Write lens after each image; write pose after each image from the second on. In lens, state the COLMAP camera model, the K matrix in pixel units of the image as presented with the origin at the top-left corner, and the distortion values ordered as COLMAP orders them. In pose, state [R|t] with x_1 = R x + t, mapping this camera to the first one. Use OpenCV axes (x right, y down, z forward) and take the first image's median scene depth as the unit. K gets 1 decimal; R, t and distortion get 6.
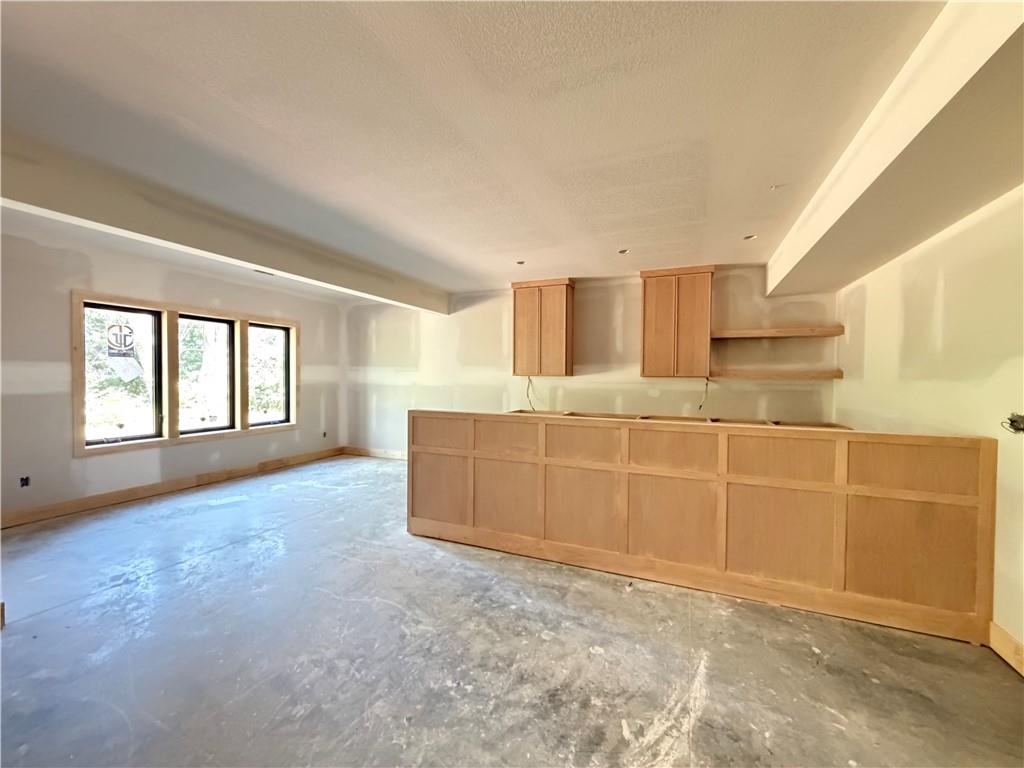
lens RADIAL K [[410.5, 0, 508.3], [0, 410.5, 387.1], [0, 0, 1]] dist [-0.001337, 0.000307]
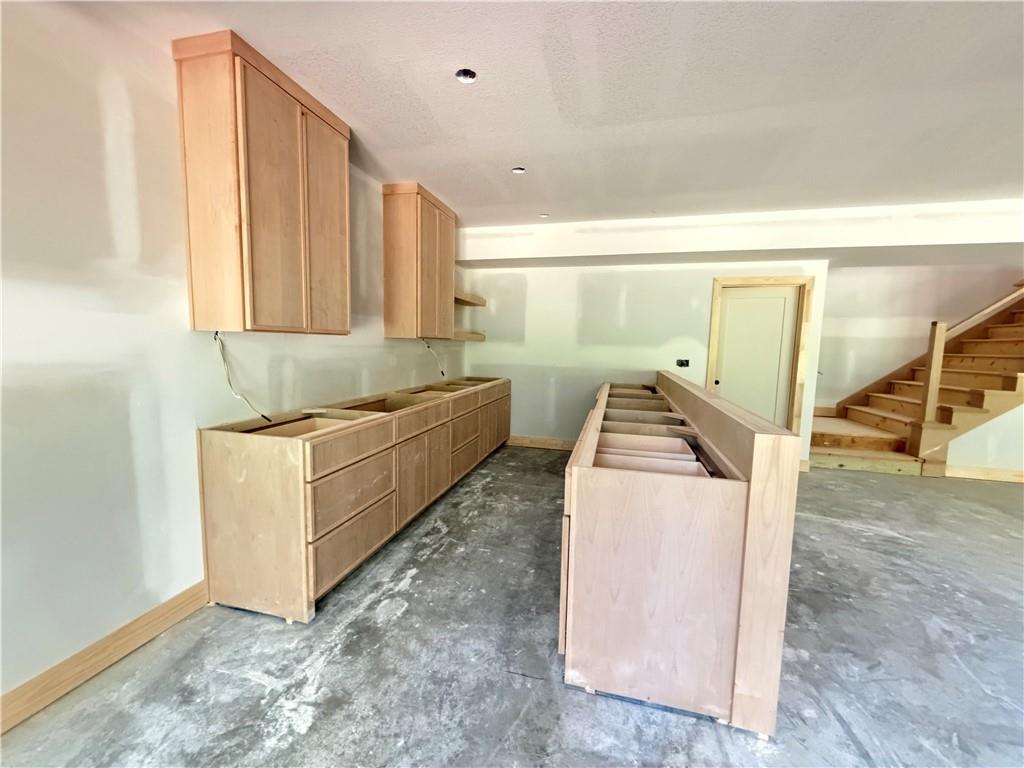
lens RADIAL K [[410.5, 0, 510.4], [0, 410.5, 386.3], [0, 0, 1]] dist [-0.001337, 0.000307]
pose [[-0.155164, -0.116119, 0.981041, -0.430236], [0.001099, 0.993047, 0.117714, -0.026116], [-0.987888, 0.019343, -0.153957, 1.006975]]
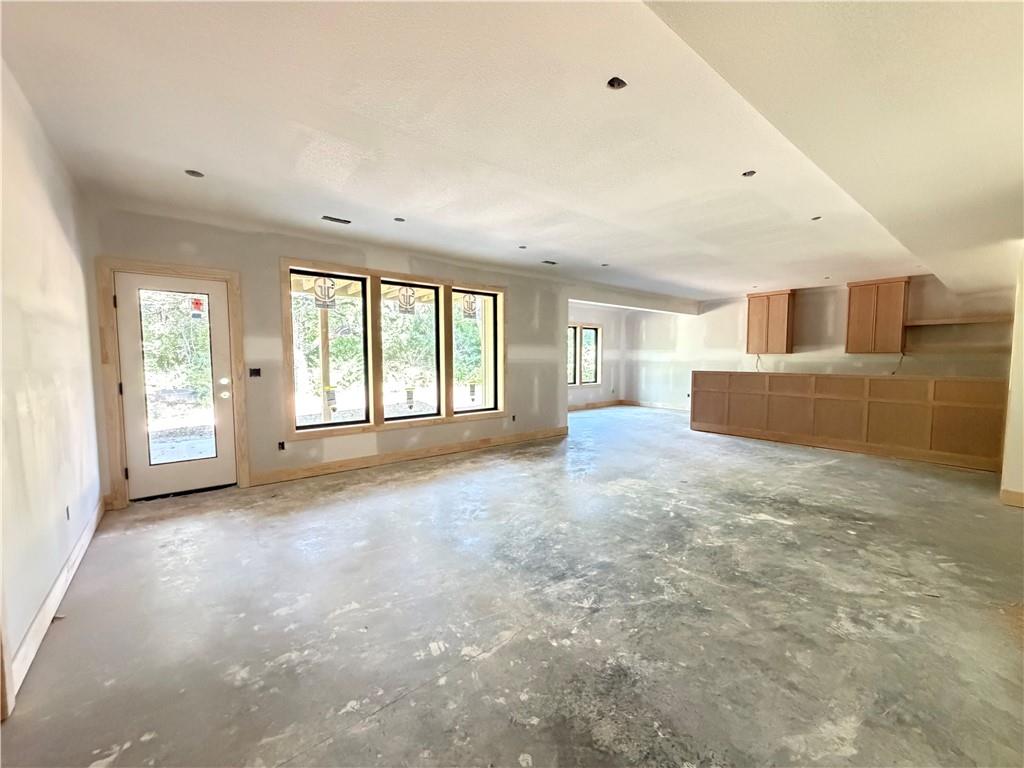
lens RADIAL K [[410.5, 0, 505.9], [0, 410.5, 387.1], [0, 0, 1]] dist [-0.001337, 0.000307]
pose [[0.884282, 0.022405, -0.466415, -0.080005], [-0.001716, 0.998997, 0.044736, 0.036514], [0.466950, -0.038759, 0.883434, -0.980018]]
